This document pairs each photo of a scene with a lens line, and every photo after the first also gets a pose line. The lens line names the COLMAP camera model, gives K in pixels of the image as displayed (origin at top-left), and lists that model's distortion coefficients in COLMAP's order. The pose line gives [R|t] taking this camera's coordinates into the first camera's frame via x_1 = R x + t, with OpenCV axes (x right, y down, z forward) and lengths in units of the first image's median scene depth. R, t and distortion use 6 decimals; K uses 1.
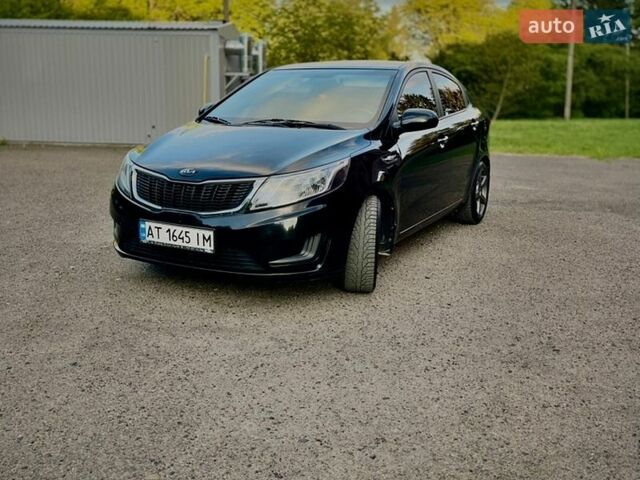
lens RADIAL K [[642.2, 0, 319.5], [0, 642.2, 243.3], [0, 0, 1]] dist [0.050730, -0.039069]
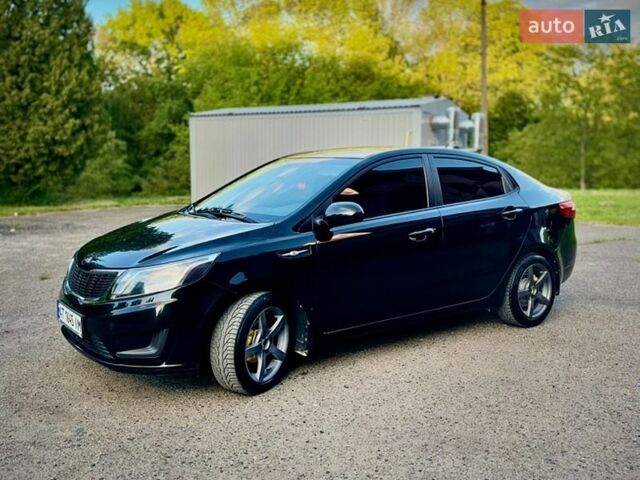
lens RADIAL K [[642.2, 0, 319.5], [0, 642.2, 243.3], [0, 0, 1]] dist [0.050730, -0.039069]
pose [[0.898303, 0.040776, -0.437479, 0.589037], [-0.084473, 0.993137, -0.080886, -0.078659], [0.431179, 0.109615, 0.895583, 0.178507]]
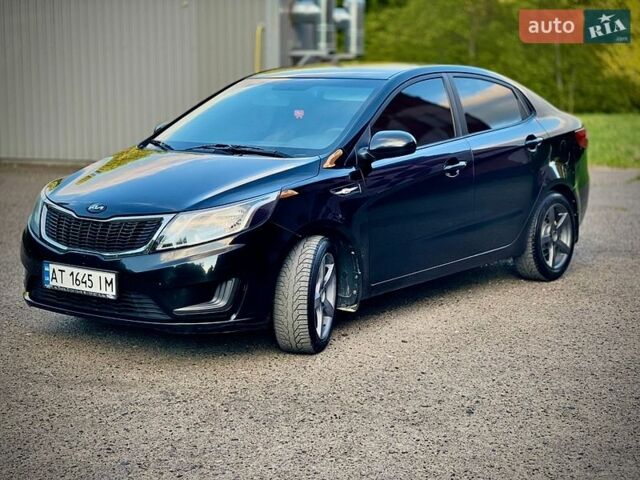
lens RADIAL K [[1174.9, 0, 320.0], [0, 1174.9, 240.0], [0, 0, 1]] dist [0.193169, 0.025300]
pose [[0.984364, 0.007379, -0.175990, 0.362451], [-0.021569, 0.996653, -0.078850, 0.051632], [0.174819, 0.081413, 0.981229, -0.505399]]
